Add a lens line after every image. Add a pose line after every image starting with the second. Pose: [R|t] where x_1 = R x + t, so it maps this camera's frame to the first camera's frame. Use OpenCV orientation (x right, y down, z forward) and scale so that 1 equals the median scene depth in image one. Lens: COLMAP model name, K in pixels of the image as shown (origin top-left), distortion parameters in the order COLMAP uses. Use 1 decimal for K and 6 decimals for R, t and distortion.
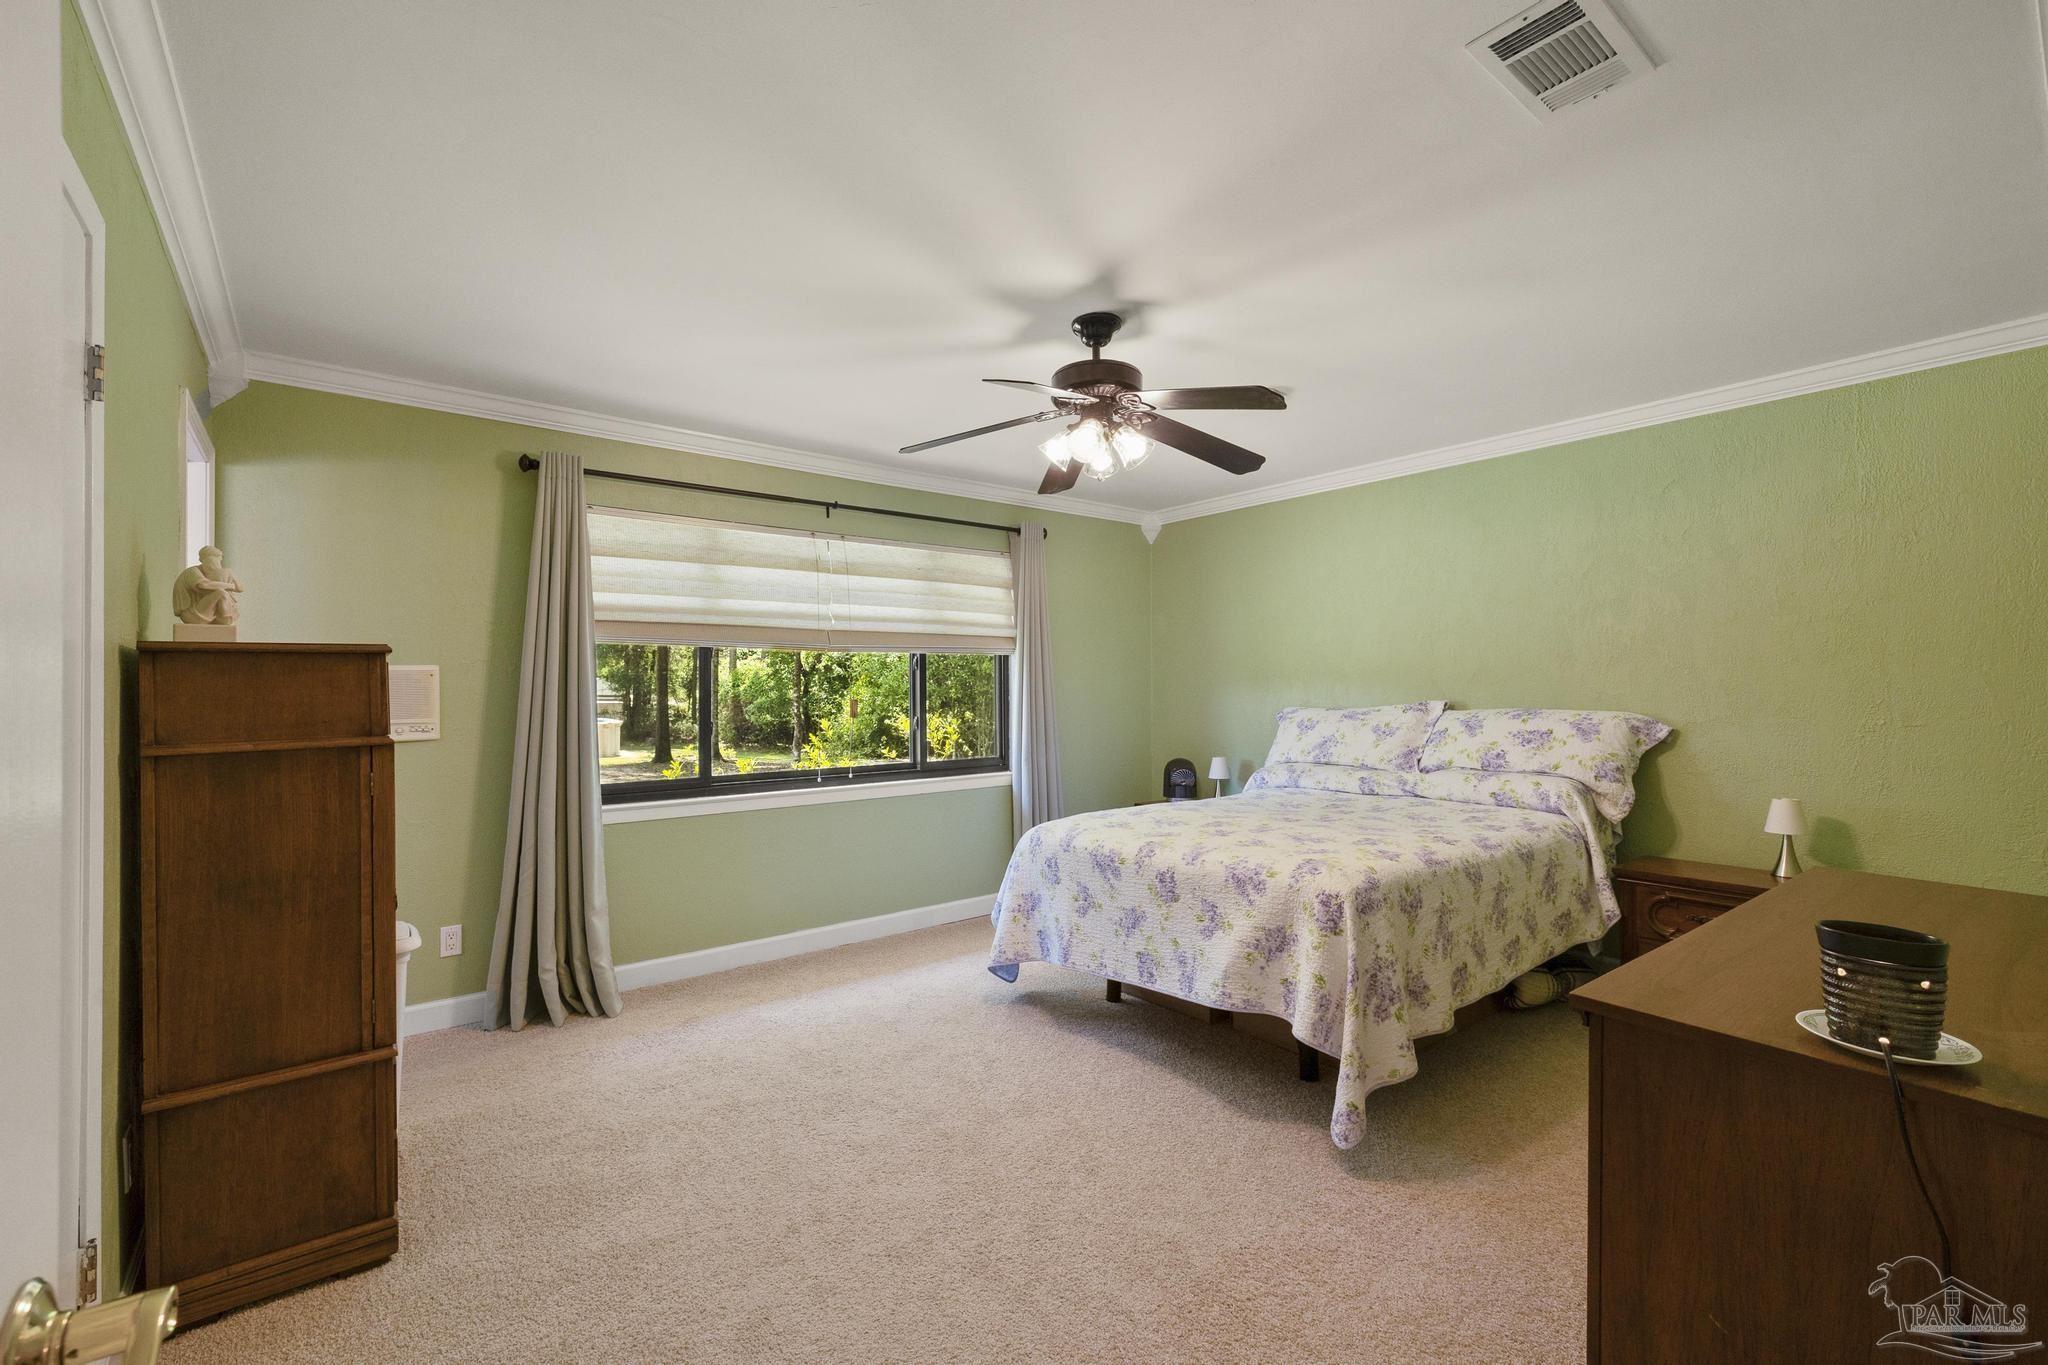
lens RADIAL K [[866.9, 0, 1028.0], [0, 866.9, 684.2], [0, 0, 1]] dist [0.003541, -0.000548]
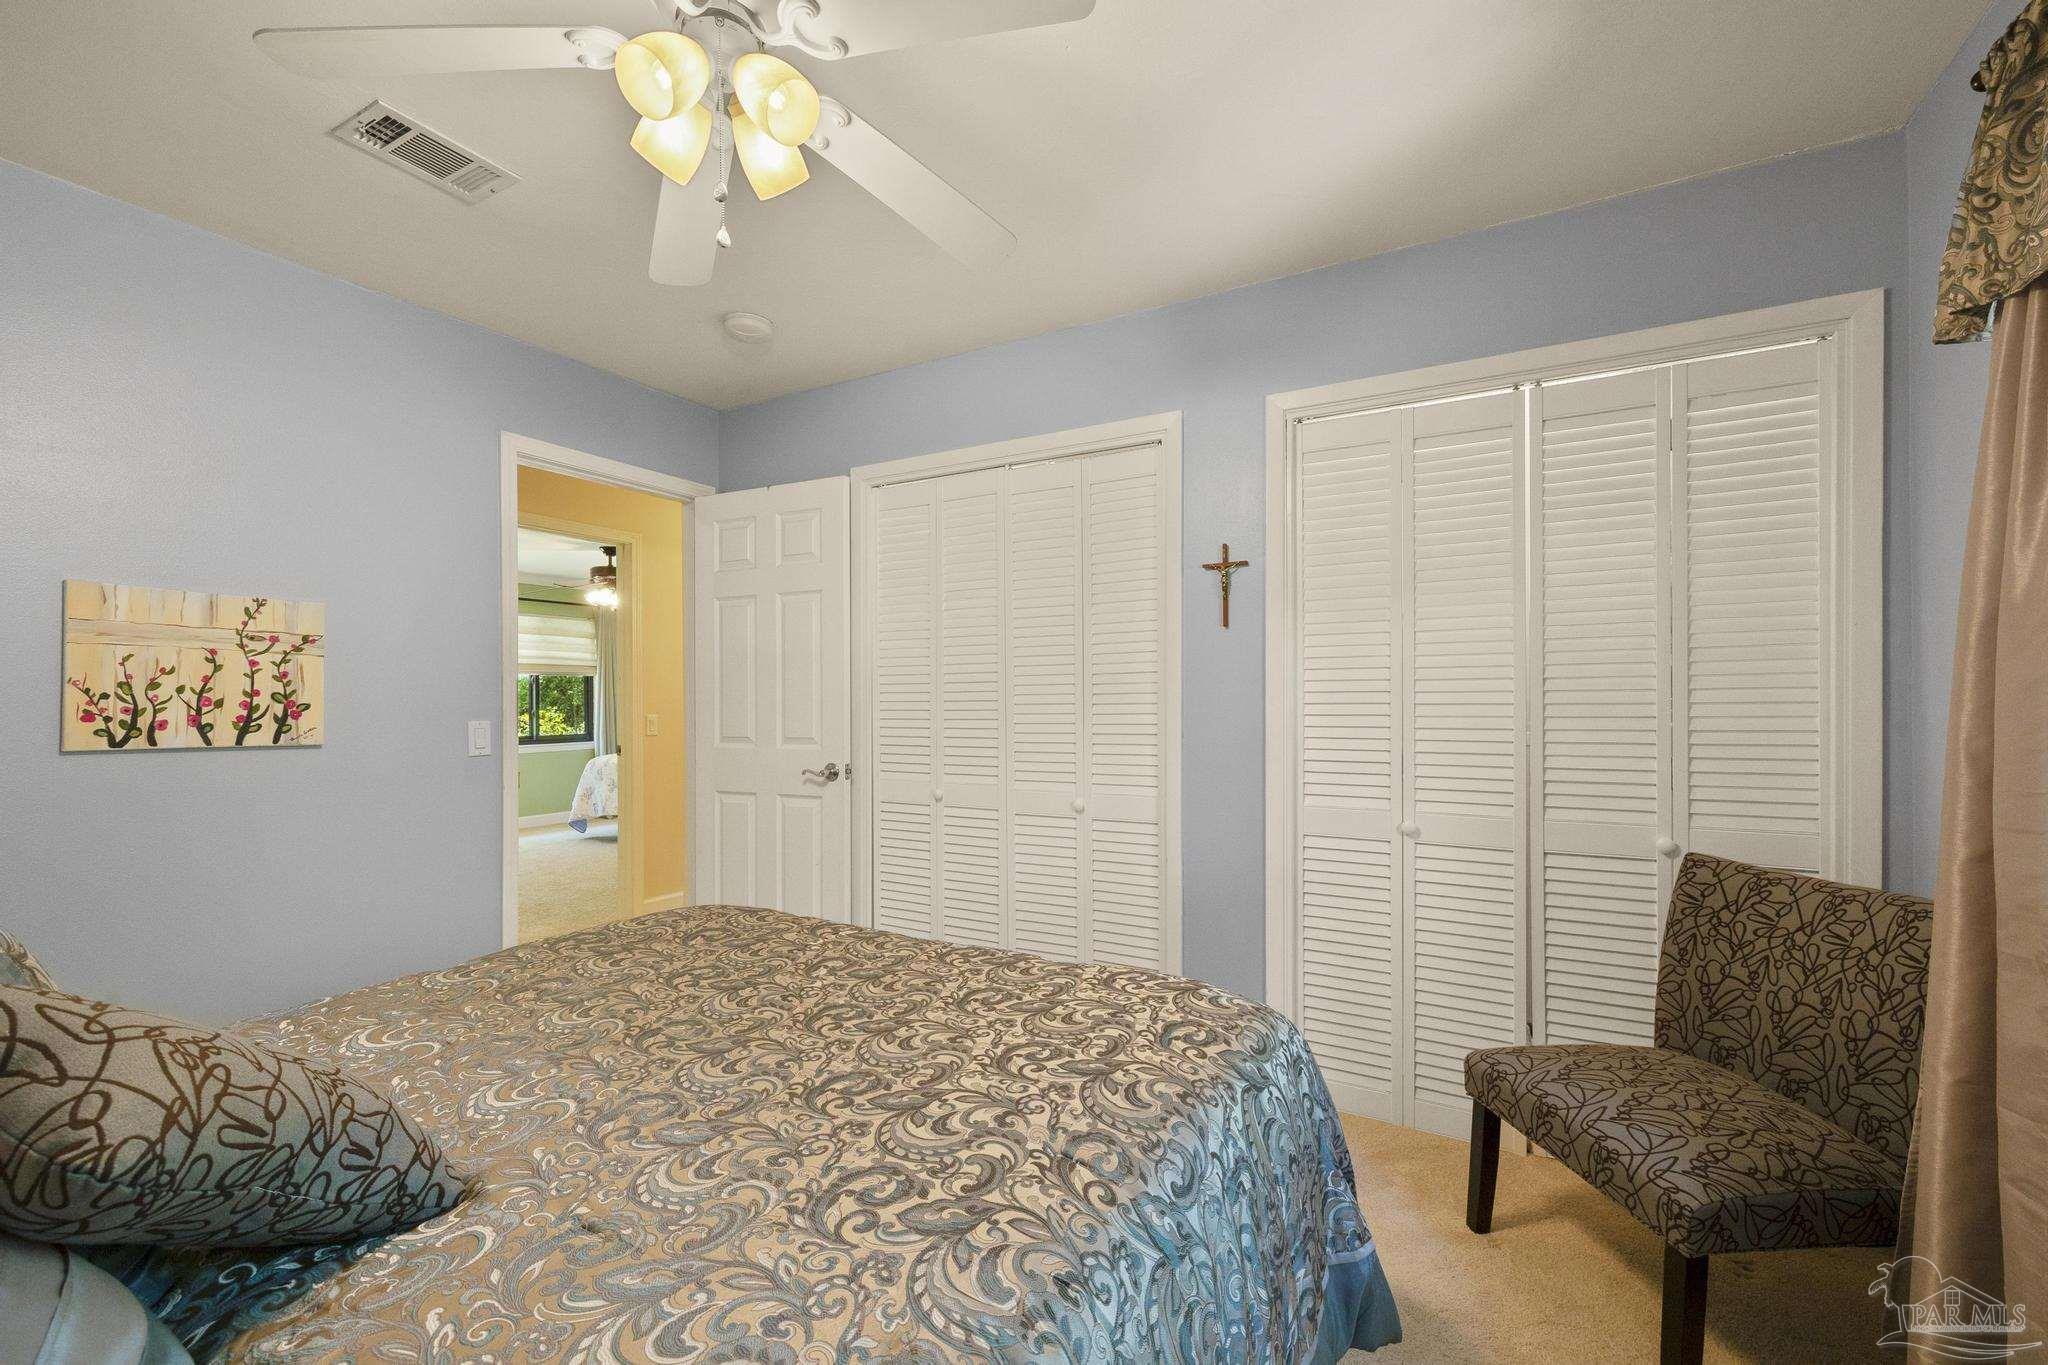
lens RADIAL K [[866.9, 0, 1021.6], [0, 866.9, 695.0], [0, 0, 1]] dist [0.003541, -0.000548]
pose [[0.933483, 0.007029, 0.358553, 0.167717], [-0.004946, 0.999965, -0.006725, 0.012970], [-0.358588, 0.004505, 0.933485, -1.024408]]
